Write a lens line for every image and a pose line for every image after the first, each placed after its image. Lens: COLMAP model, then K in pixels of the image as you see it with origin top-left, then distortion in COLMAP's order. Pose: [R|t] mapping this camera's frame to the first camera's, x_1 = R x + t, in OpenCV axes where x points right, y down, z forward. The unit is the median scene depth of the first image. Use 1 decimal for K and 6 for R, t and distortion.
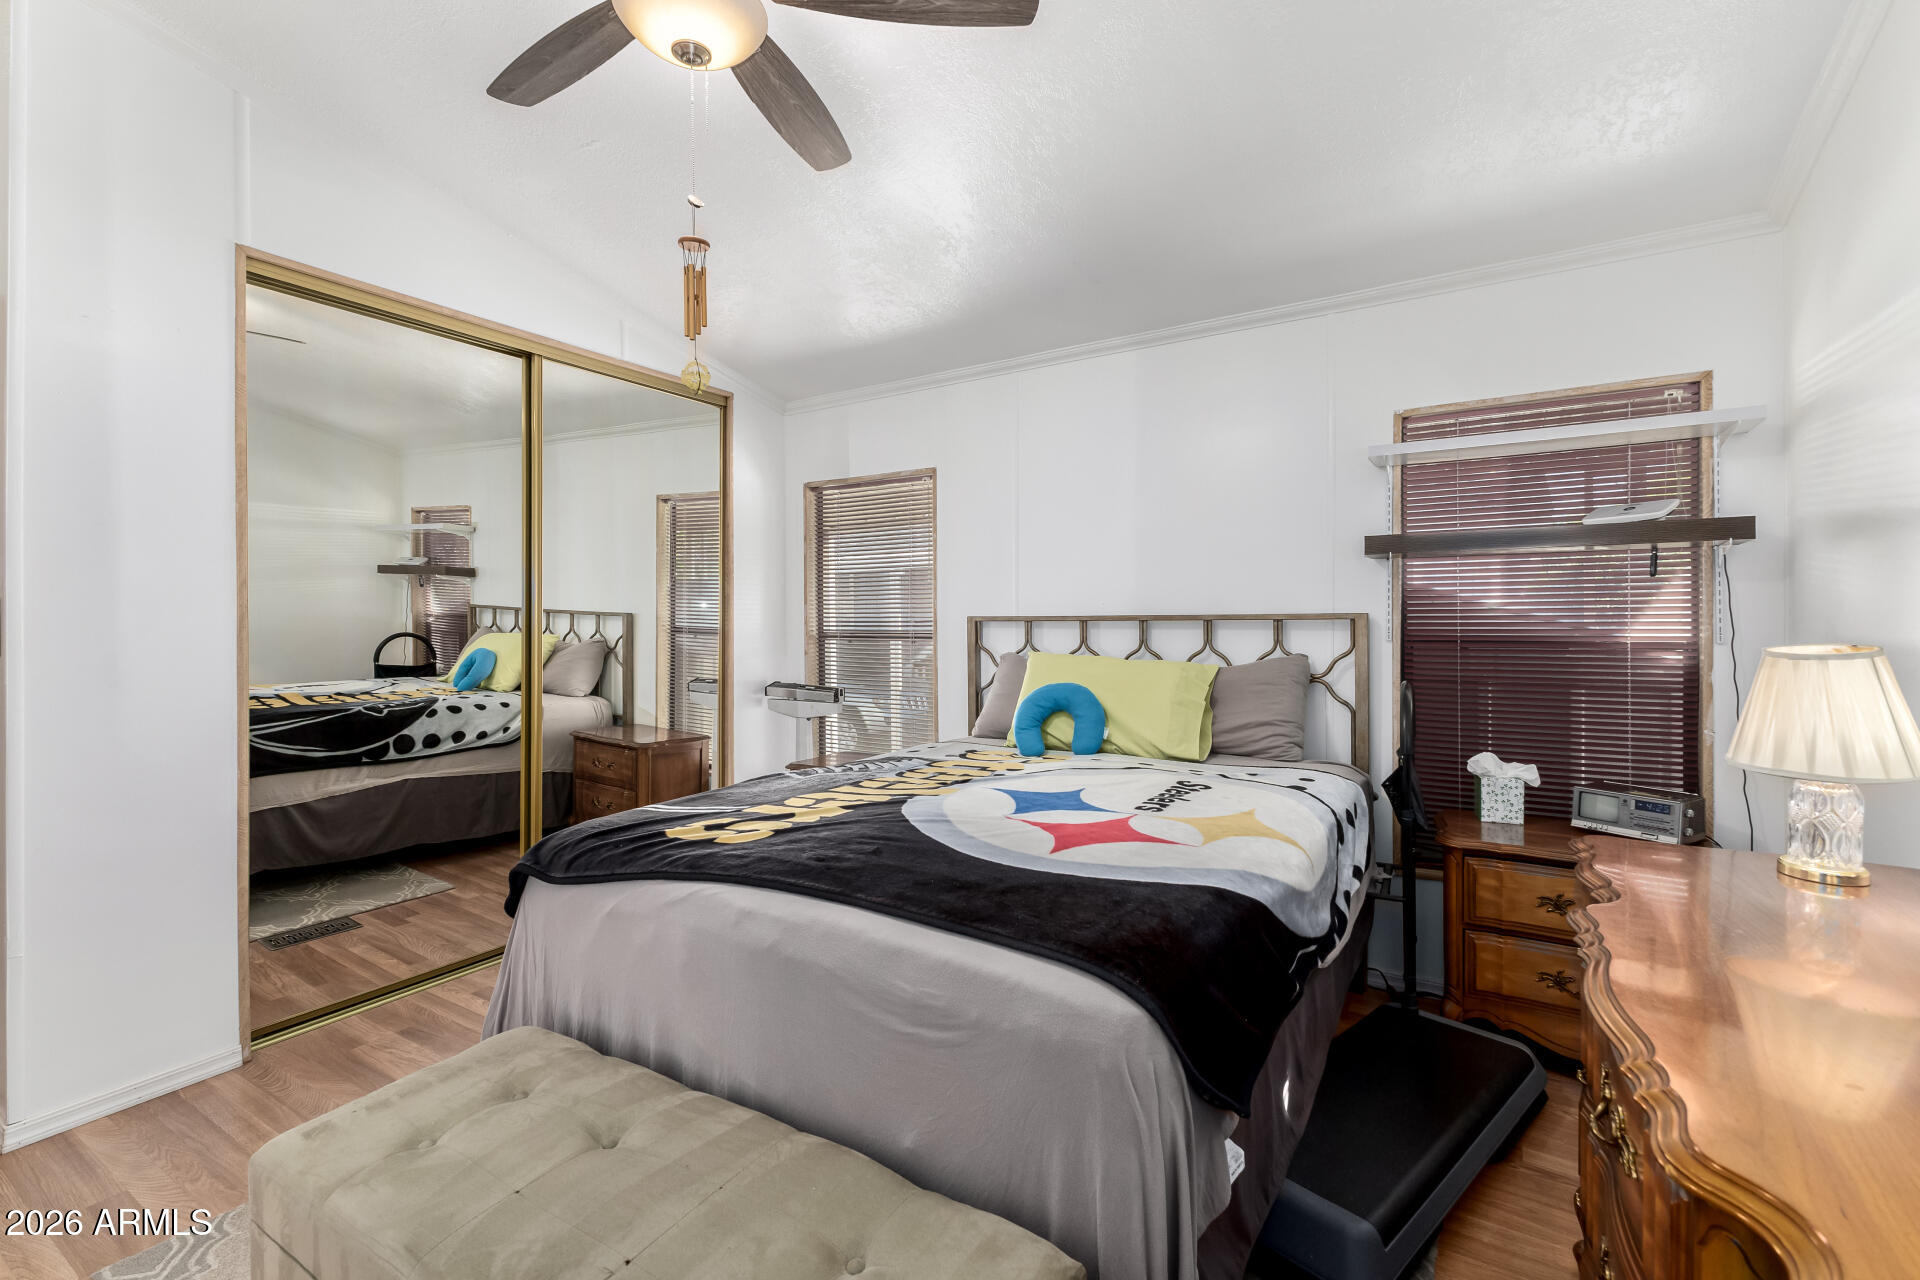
lens RADIAL K [[831.1, 0, 970.7], [0, 831.1, 624.1], [0, 0, 1]] dist [0.013493, -0.002442]
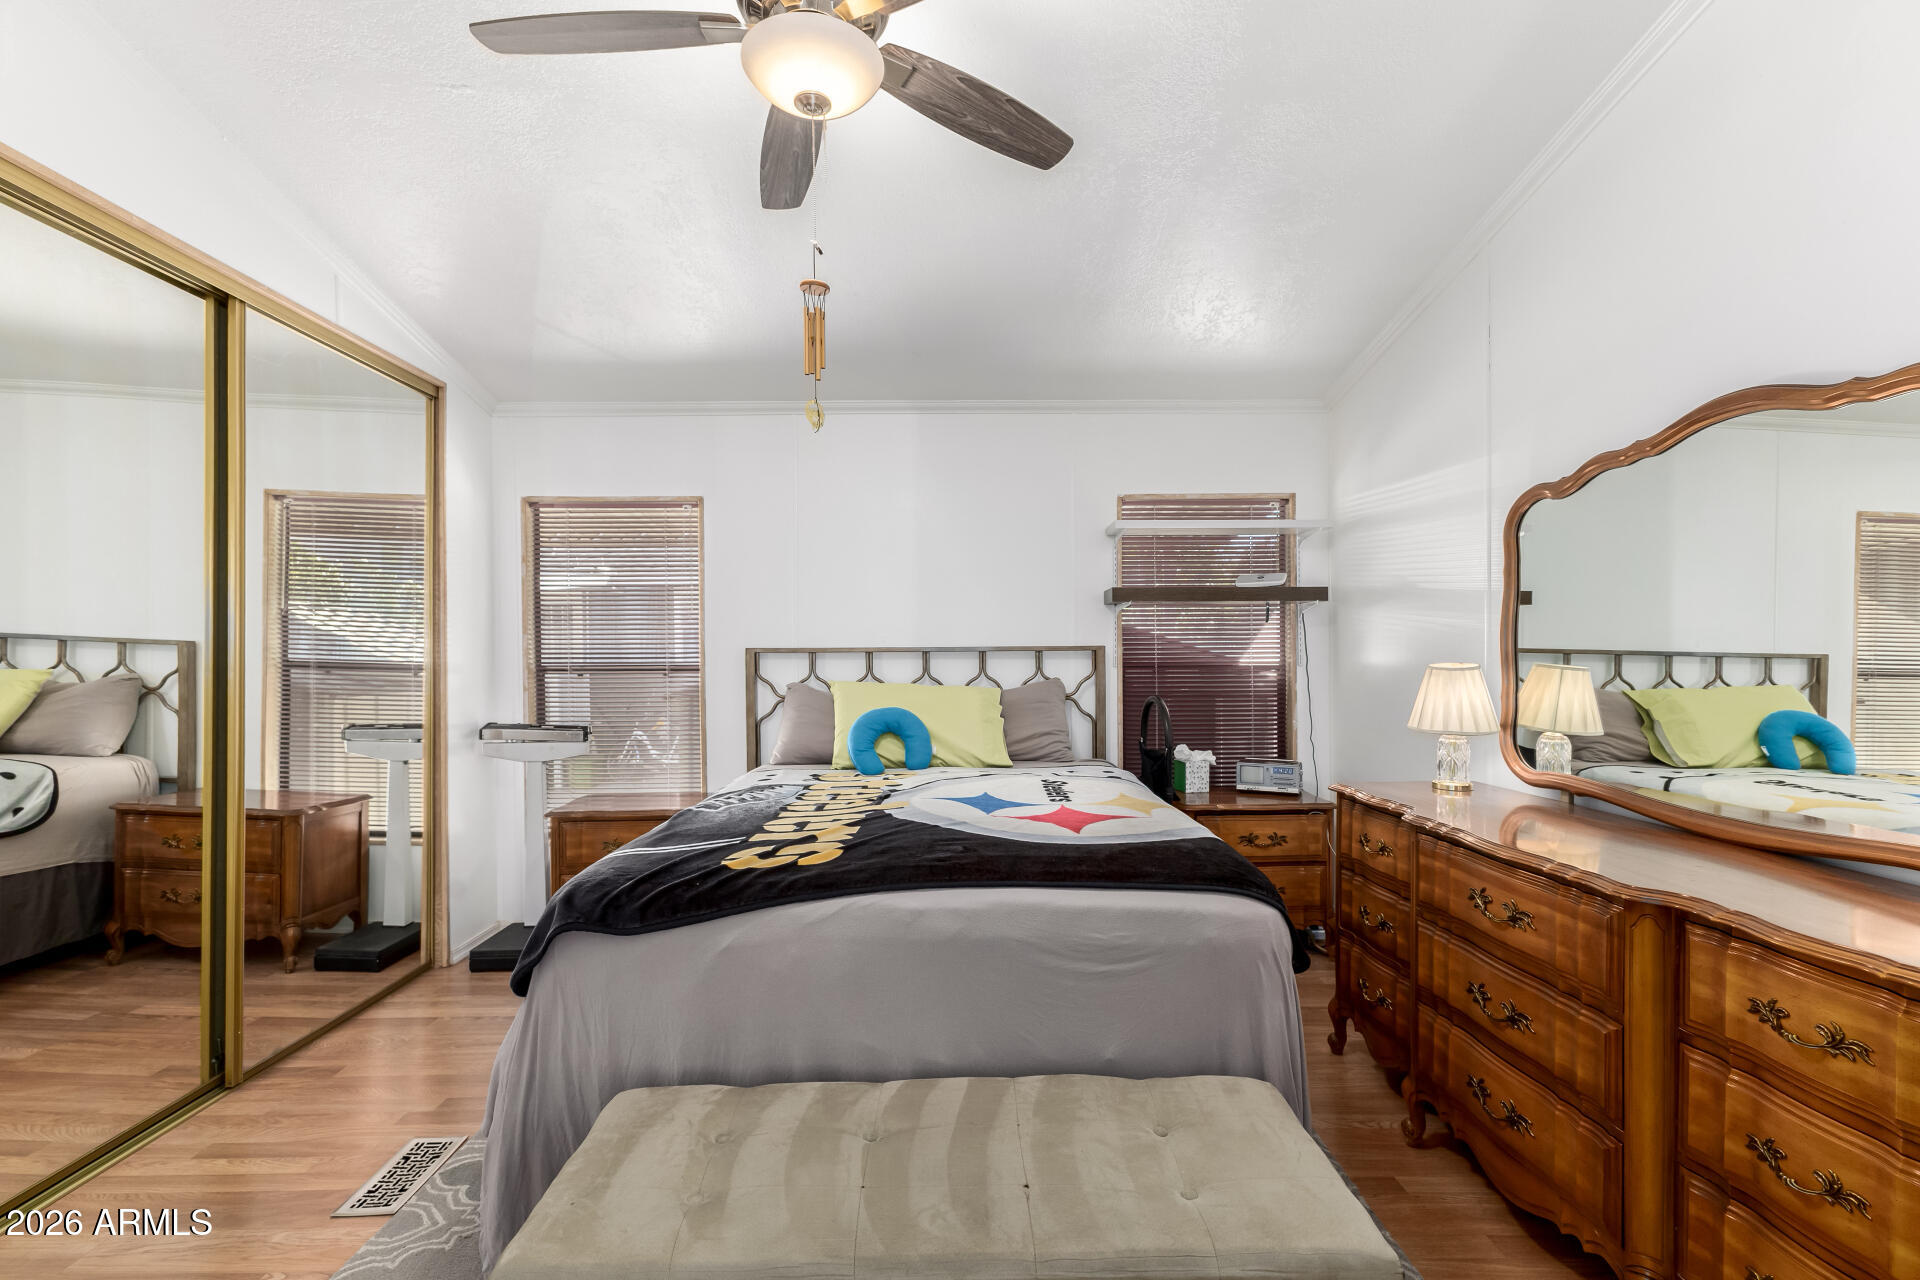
lens RADIAL K [[831.1, 0, 943.4], [0, 831.1, 658.6], [0, 0, 1]] dist [0.013493, -0.002442]
pose [[0.847960, -0.004458, 0.530041, -0.423293], [0.002495, 0.999987, 0.004419, 0.000300], [-0.530054, -0.002425, 0.847961, 0.016198]]
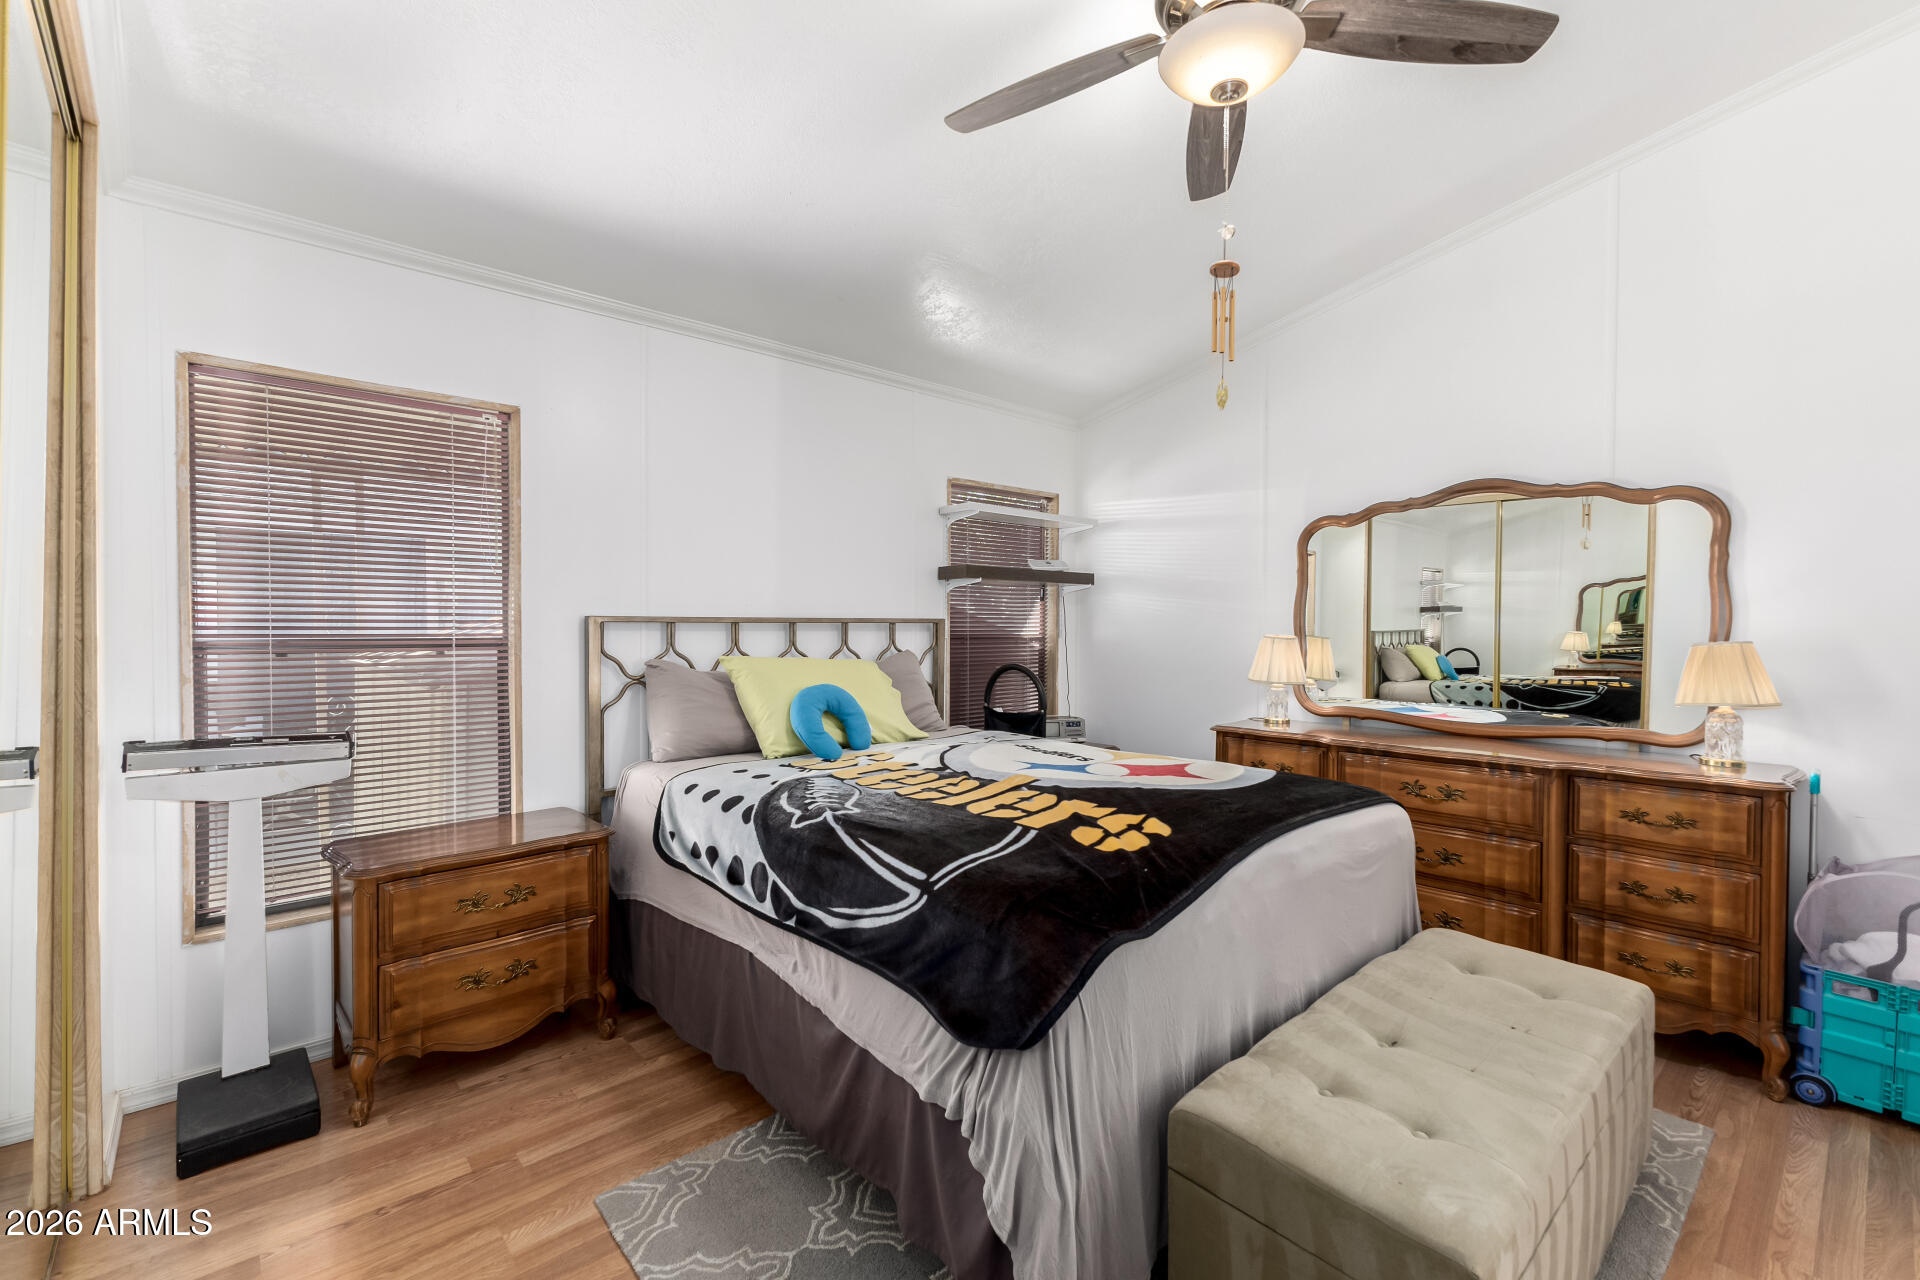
lens RADIAL K [[831.1, 0, 952.0], [0, 831.1, 637.0], [0, 0, 1]] dist [0.013493, -0.002442]
pose [[0.288463, -0.009445, 0.957444, -0.819120], [-0.002571, 0.999940, 0.010639, 0.002120], [-0.957488, -0.005530, 0.288422, 0.564082]]
